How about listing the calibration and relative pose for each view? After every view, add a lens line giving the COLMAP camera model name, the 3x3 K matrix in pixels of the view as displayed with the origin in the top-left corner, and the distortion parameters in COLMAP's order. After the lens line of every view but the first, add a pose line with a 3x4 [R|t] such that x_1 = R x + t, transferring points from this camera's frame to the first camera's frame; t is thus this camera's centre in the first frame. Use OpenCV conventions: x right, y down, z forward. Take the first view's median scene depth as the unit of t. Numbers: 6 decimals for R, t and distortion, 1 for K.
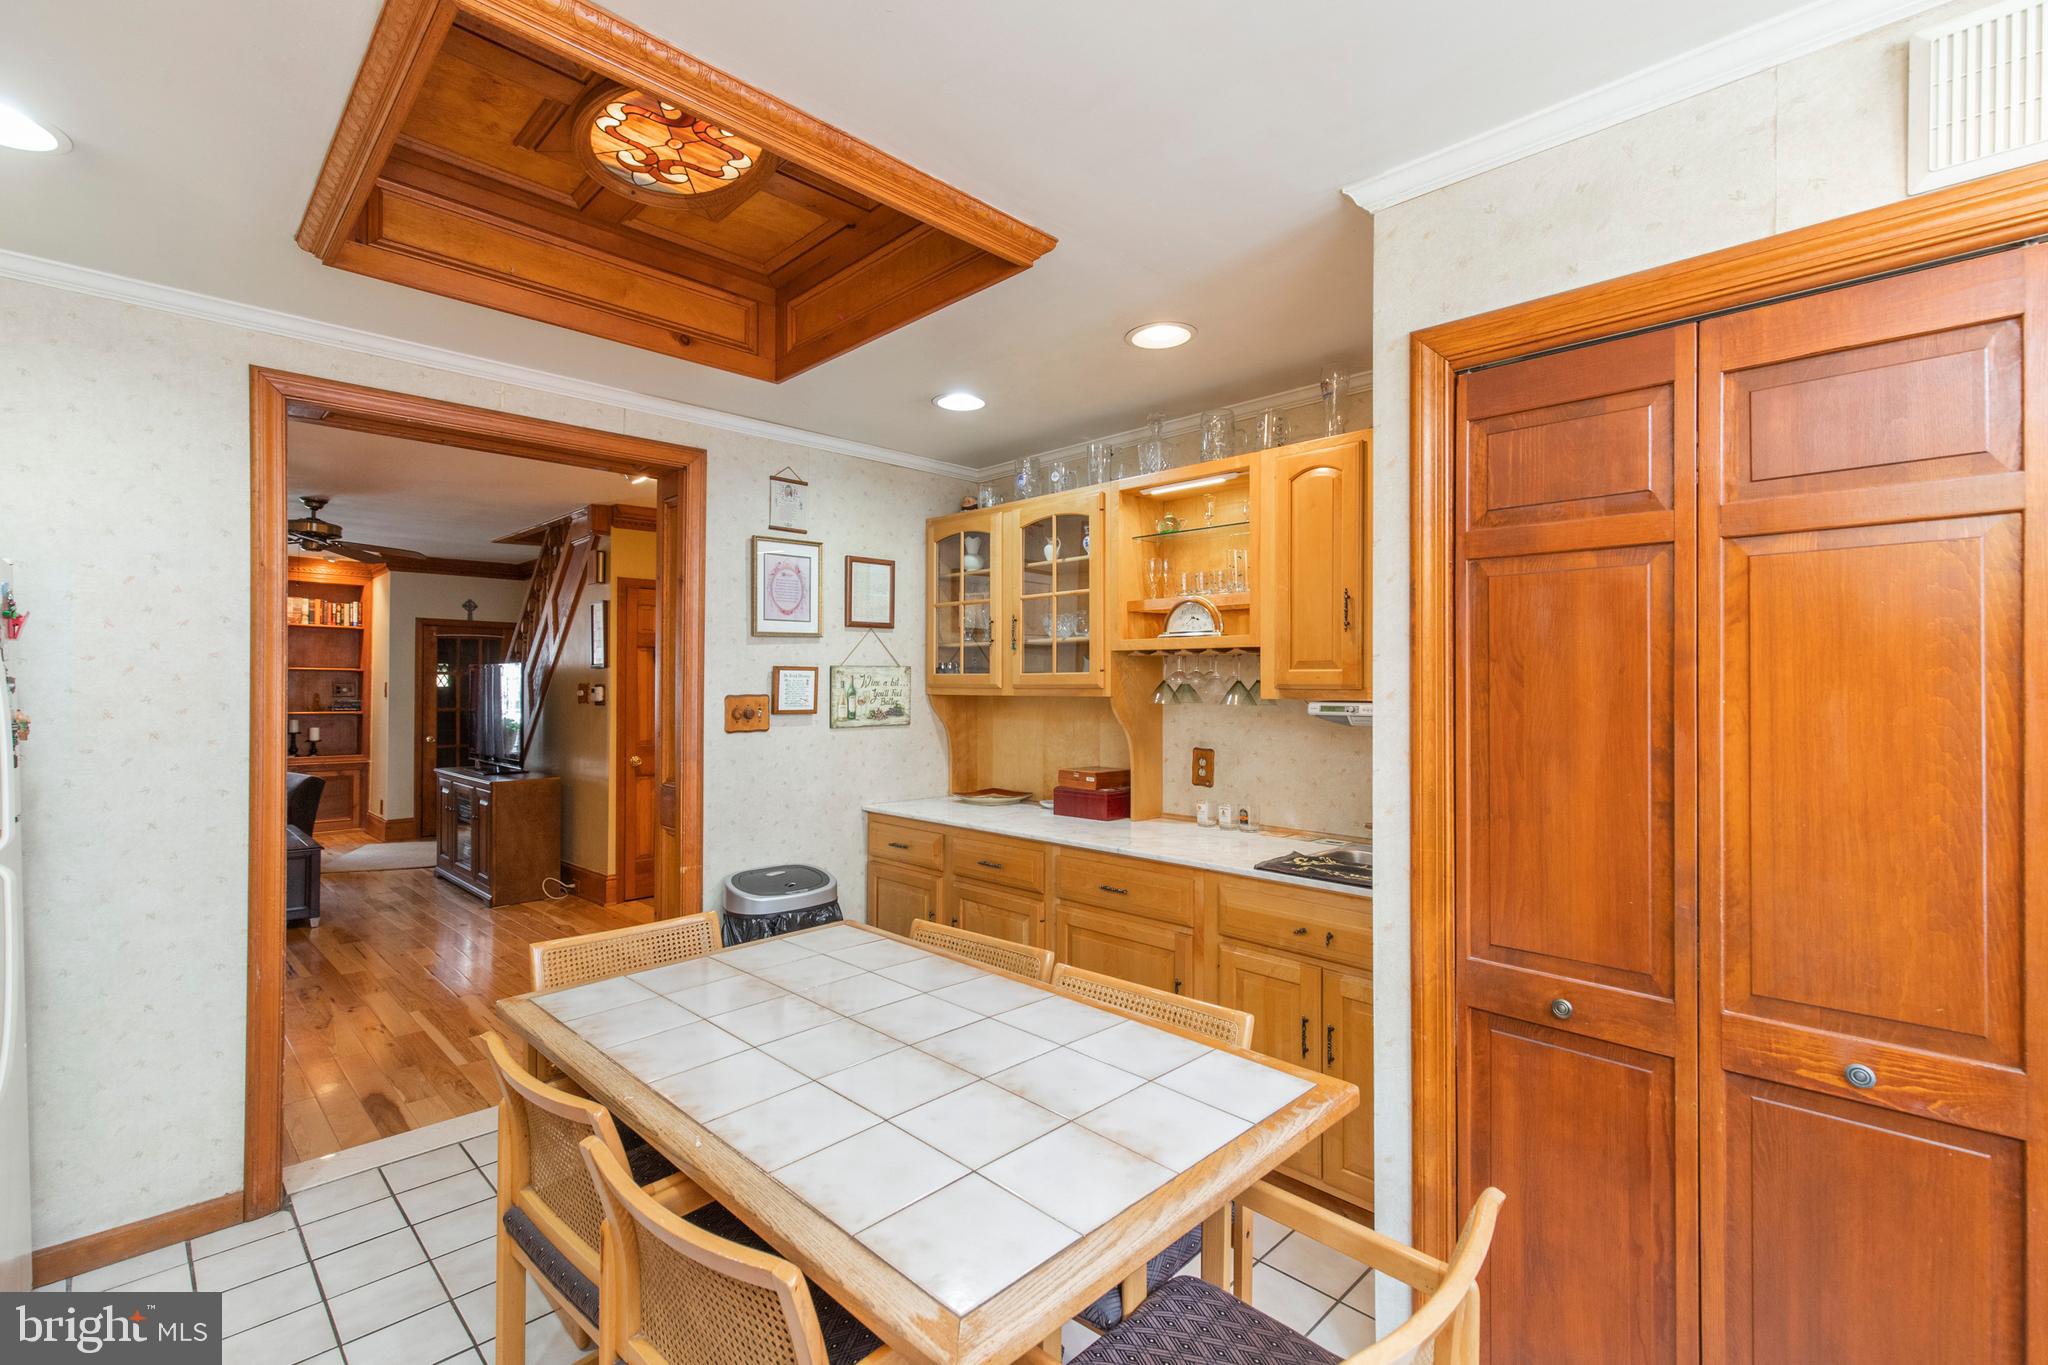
lens RADIAL K [[930.1, 0, 1031.9], [0, 930.1, 679.1], [0, 0, 1]] dist [0.010249, -0.000393]
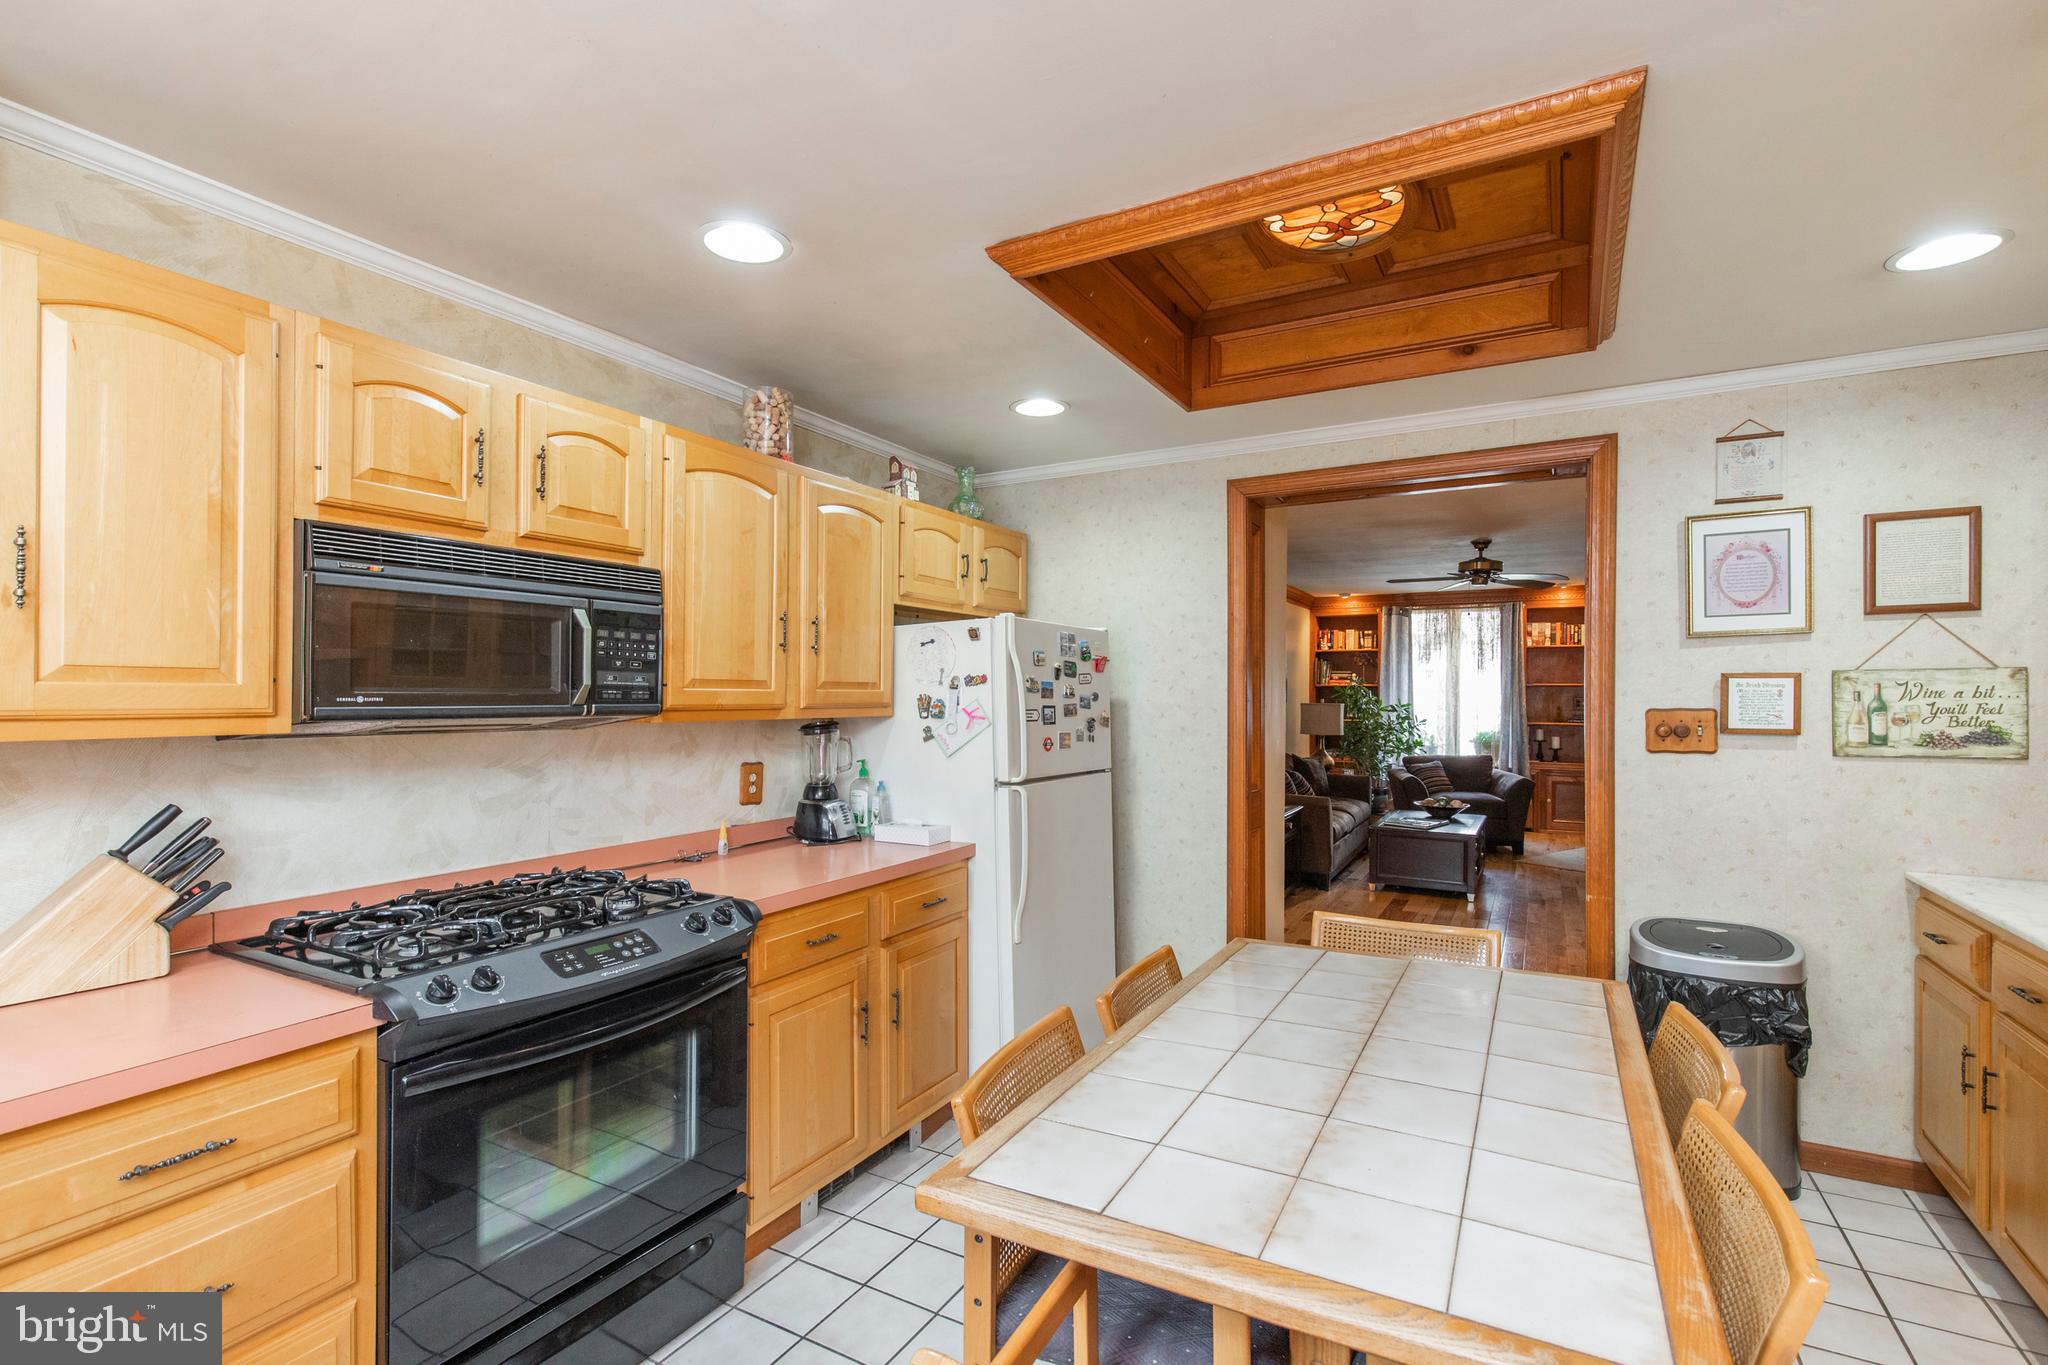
lens RADIAL K [[930.1, 0, 1028.7], [0, 930.1, 692.6], [0, 0, 1]] dist [0.010249, -0.000393]
pose [[0.277210, -0.006892, -0.960785, 0.326514], [0.005295, 0.999970, -0.005646, 0.003969], [0.960795, -0.003522, 0.277238, 0.195669]]
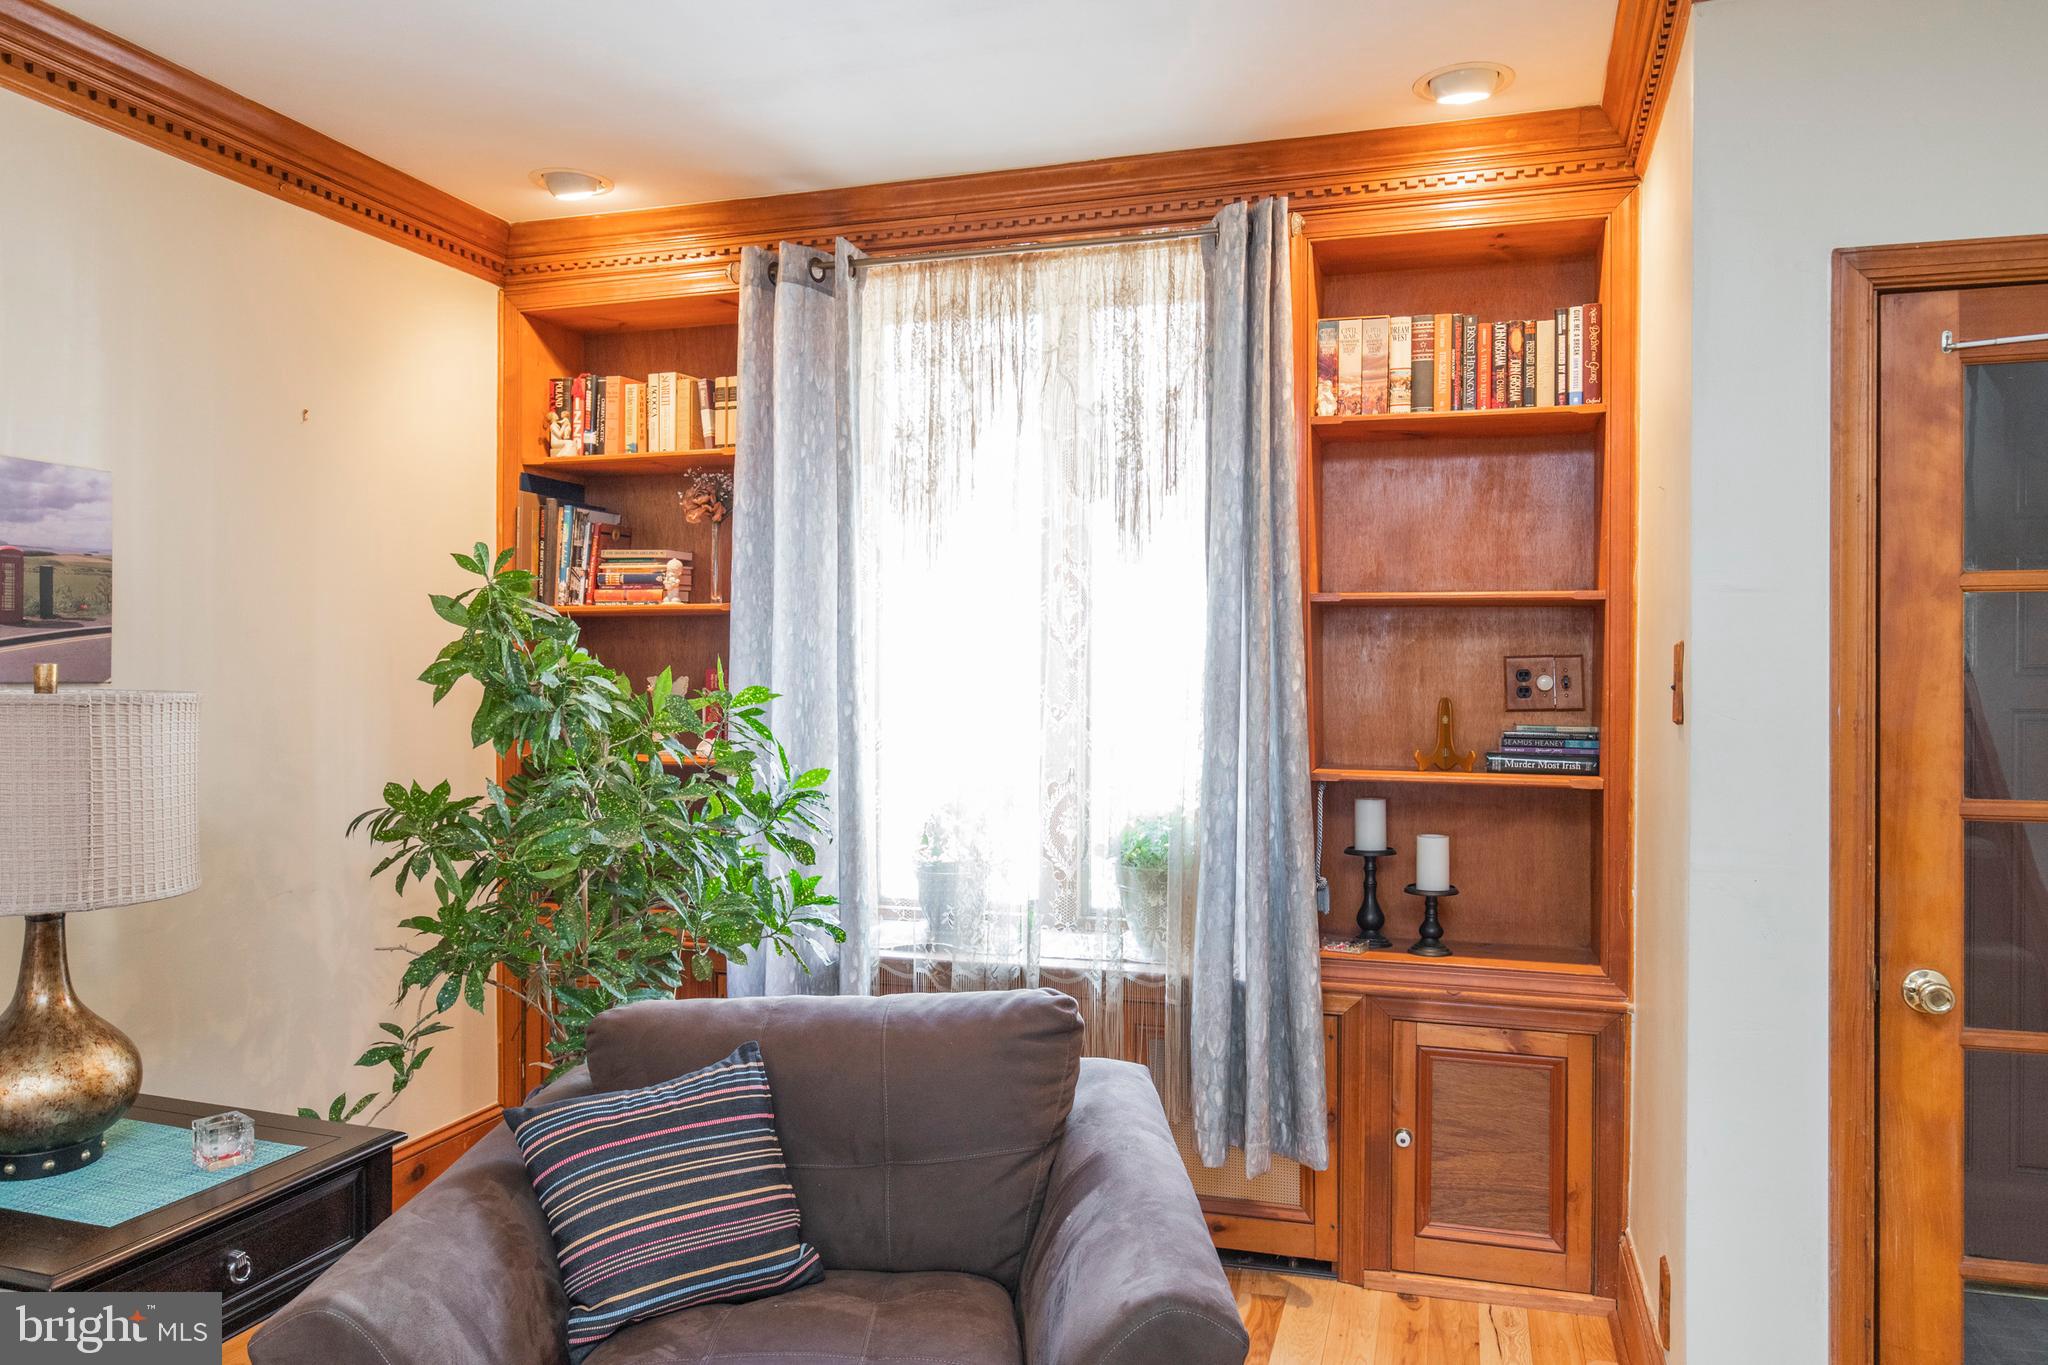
lens RADIAL K [[1420.4, 0, 1035.8], [0, 1420.4, 663.0], [0, 0, 1]] dist [0.003183, 0.000934]
pose [[0.476135, -0.010688, -0.879307, -1.183205], [0.002046, 0.999937, -0.011046, 0.025247], [0.879370, 0.003460, 0.476127, 1.768947]]
